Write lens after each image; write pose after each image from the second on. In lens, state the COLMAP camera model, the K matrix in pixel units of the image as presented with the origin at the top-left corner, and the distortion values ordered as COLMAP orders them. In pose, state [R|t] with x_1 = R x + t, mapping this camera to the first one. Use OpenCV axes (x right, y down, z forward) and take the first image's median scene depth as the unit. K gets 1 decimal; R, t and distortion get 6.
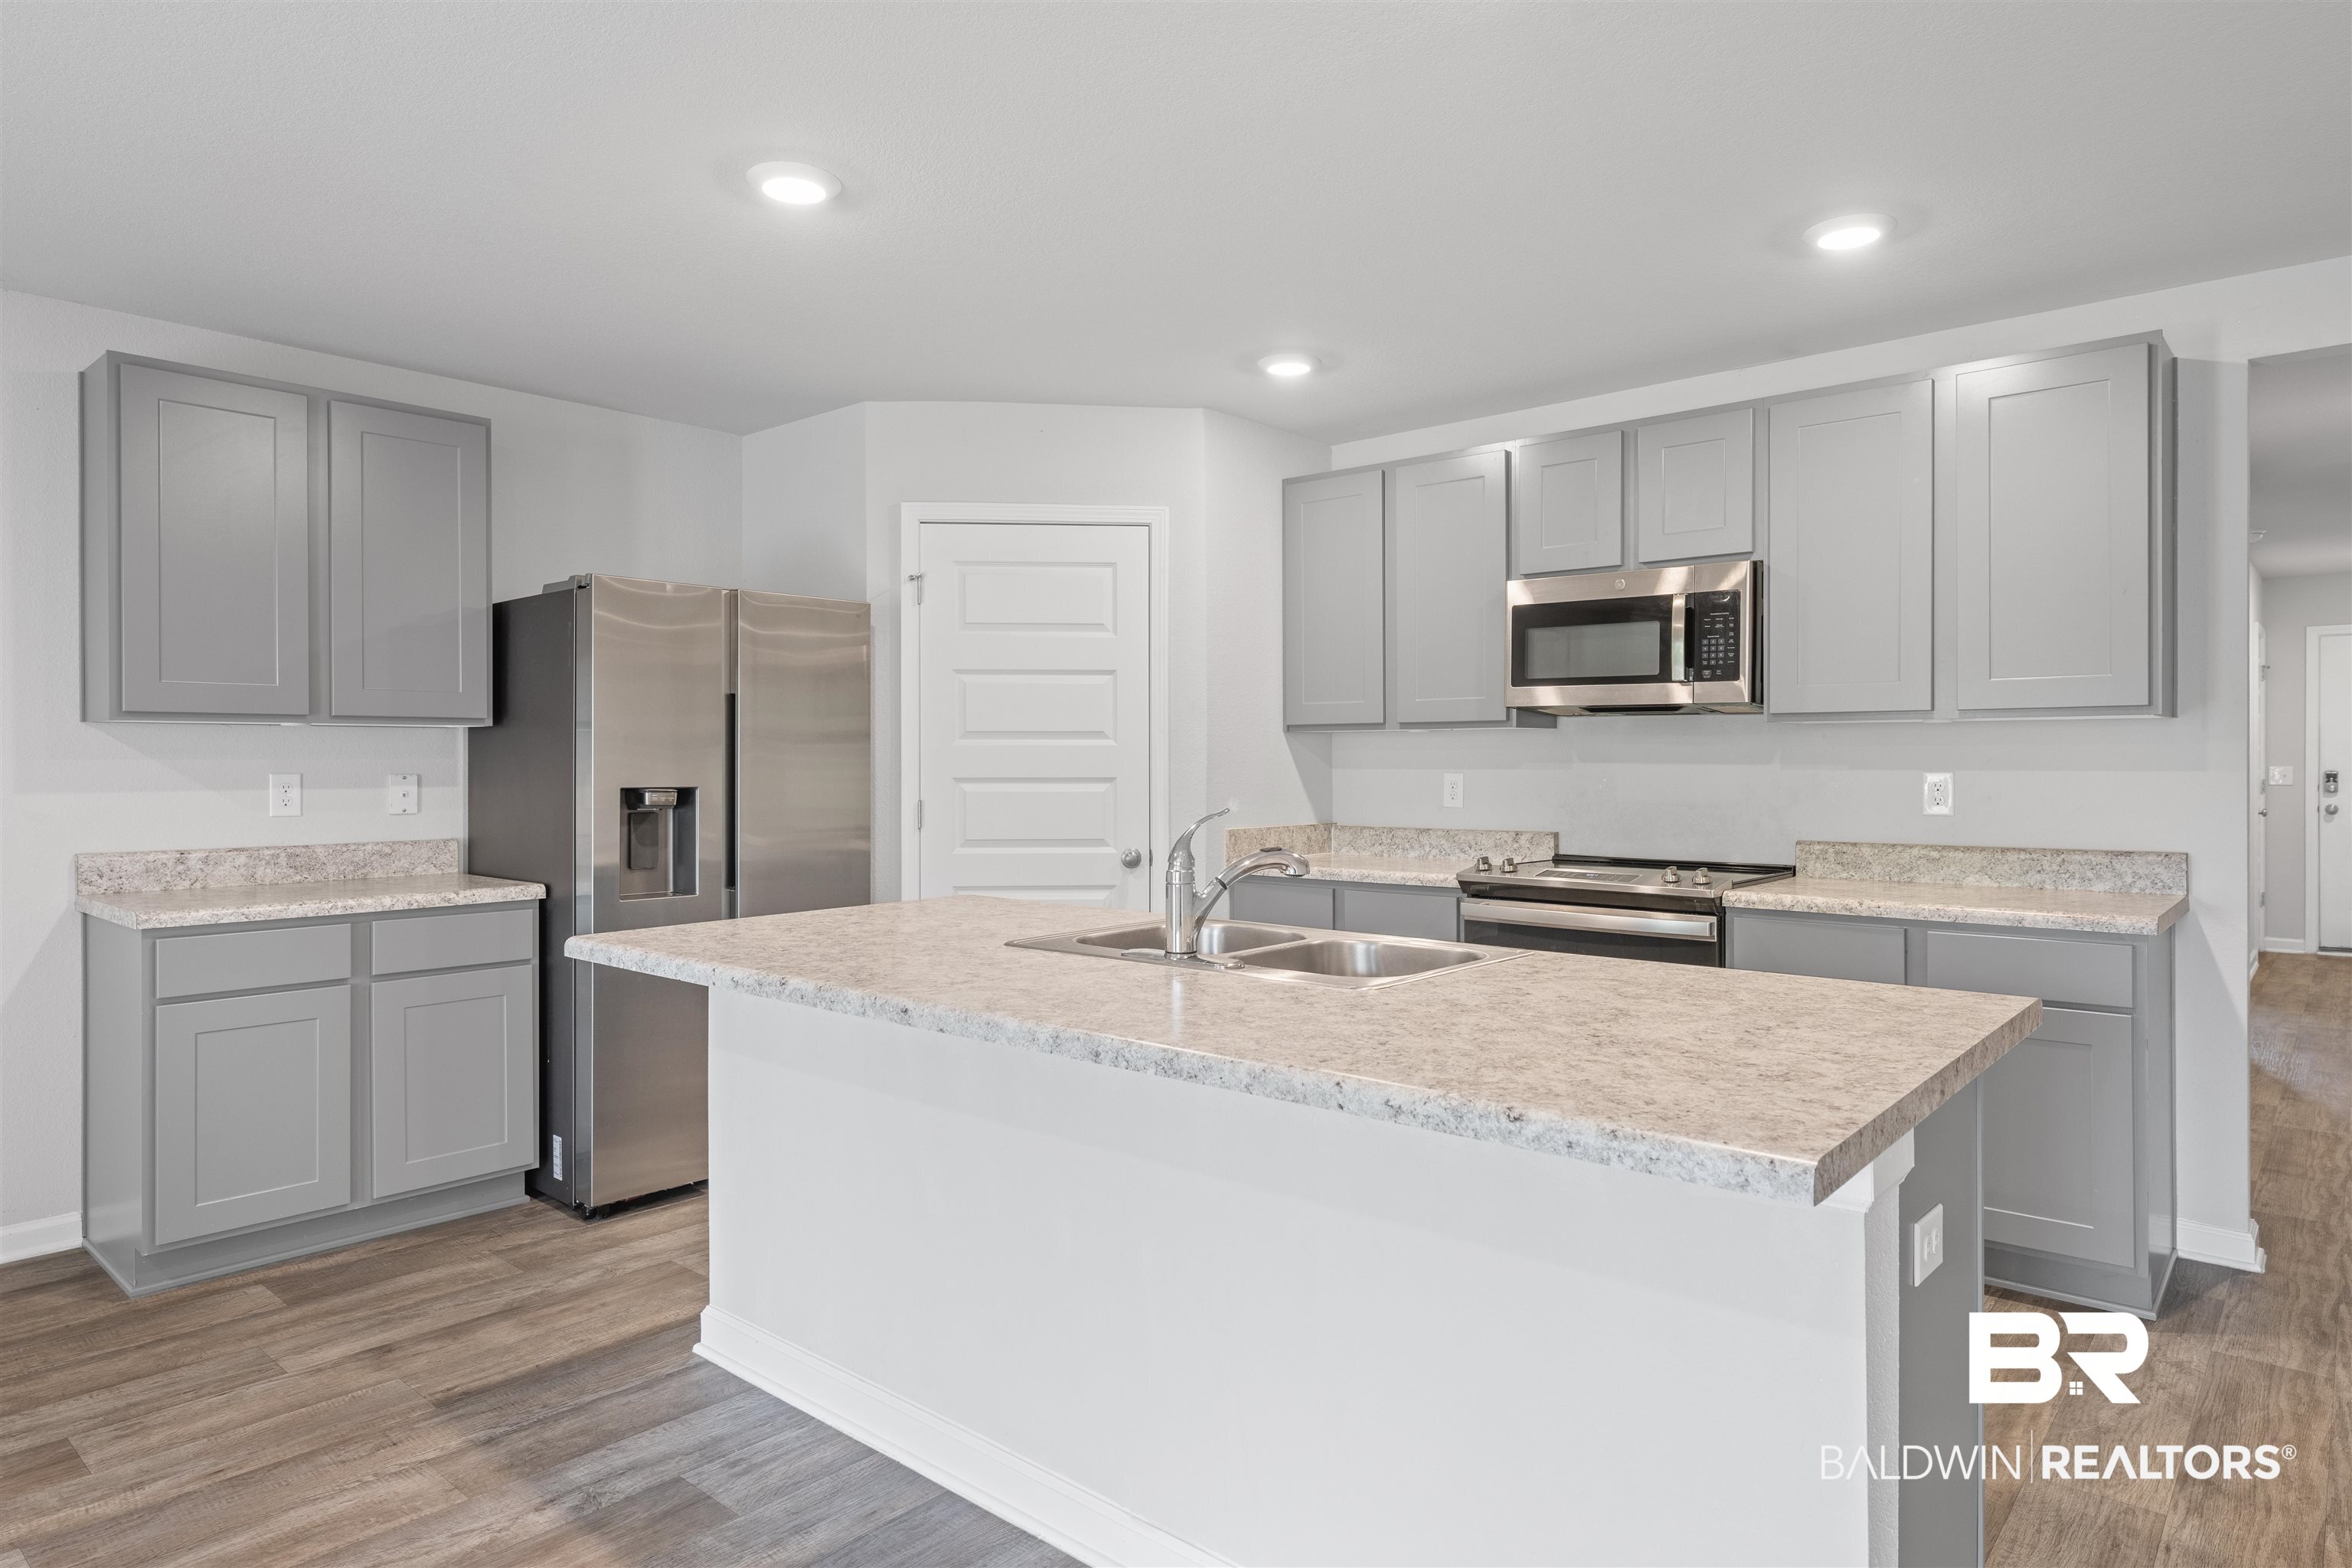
lens RADIAL K [[1390.1, 0, 1176.0], [0, 1390.1, 784.0], [0, 0, 1]] dist [0.001514, 0.001799]
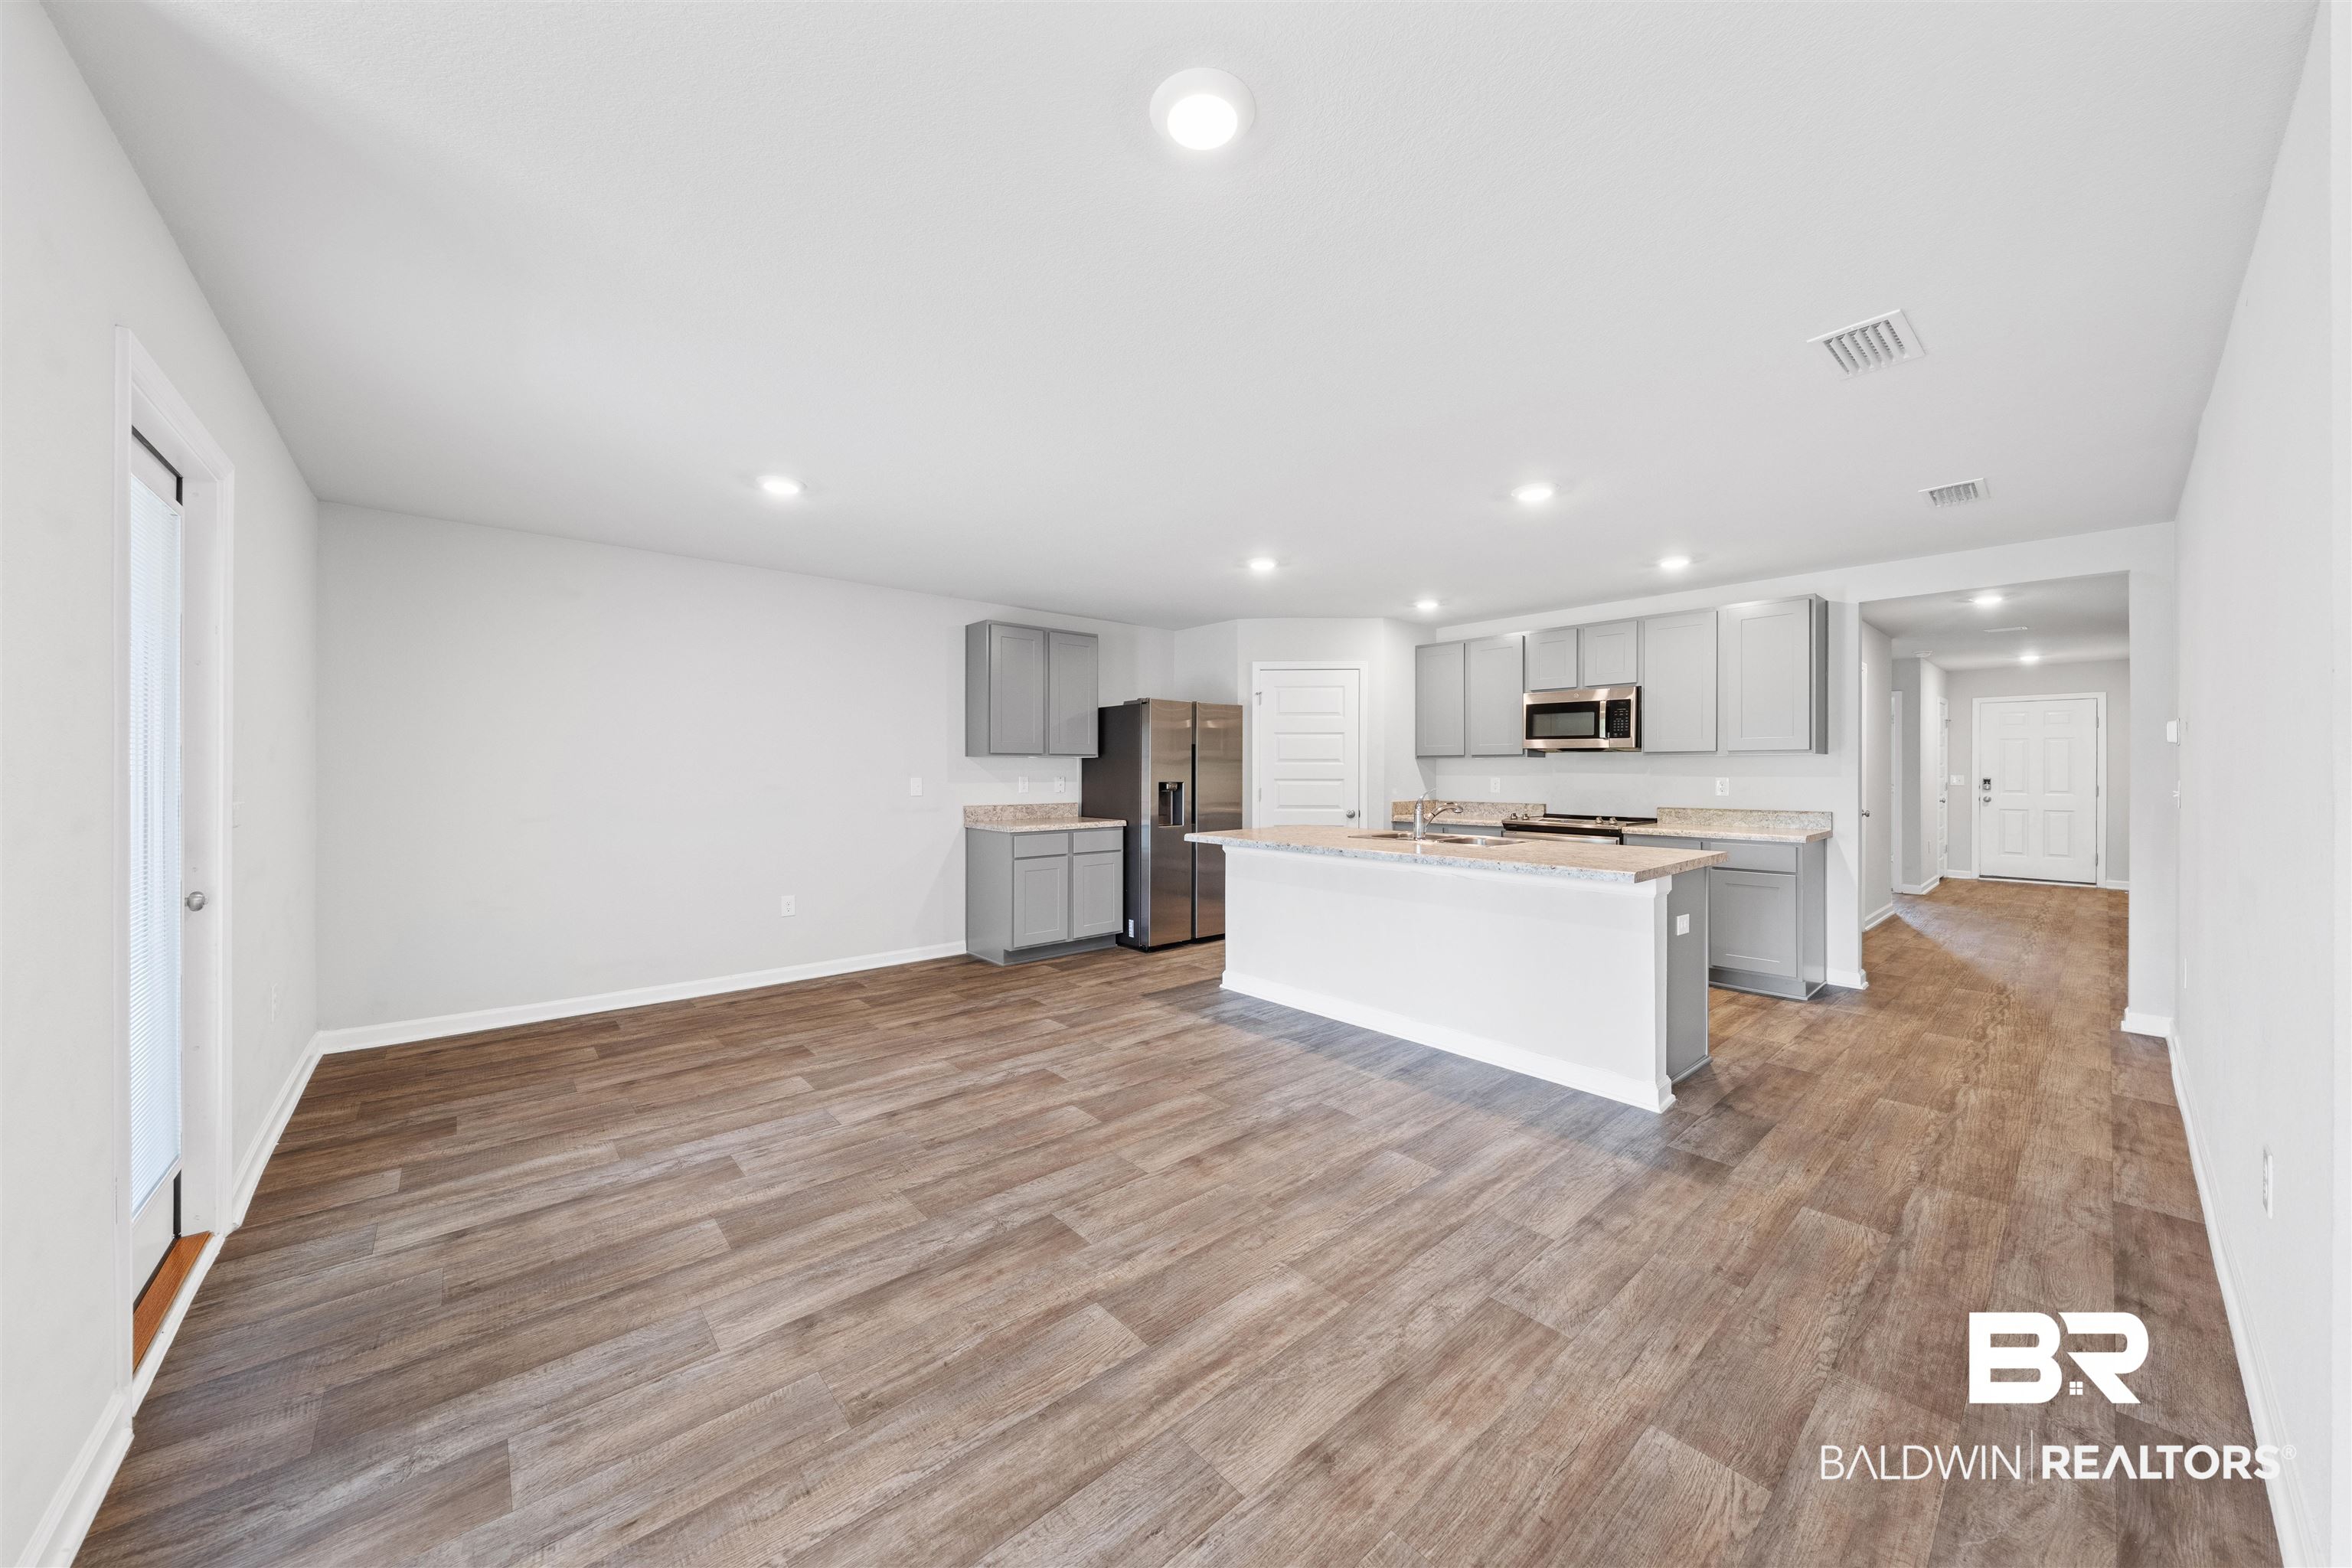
lens RADIAL K [[835.7, 0, 1165.9], [0, 835.7, 777.8], [0, 0, 1]] dist [-0.000197, -0.000039]
pose [[0.990361, 0.003050, -0.138477, -0.166891], [-0.004074, 0.999966, -0.007113, 0.005450], [0.138450, 0.007608, 0.990340, -0.480647]]
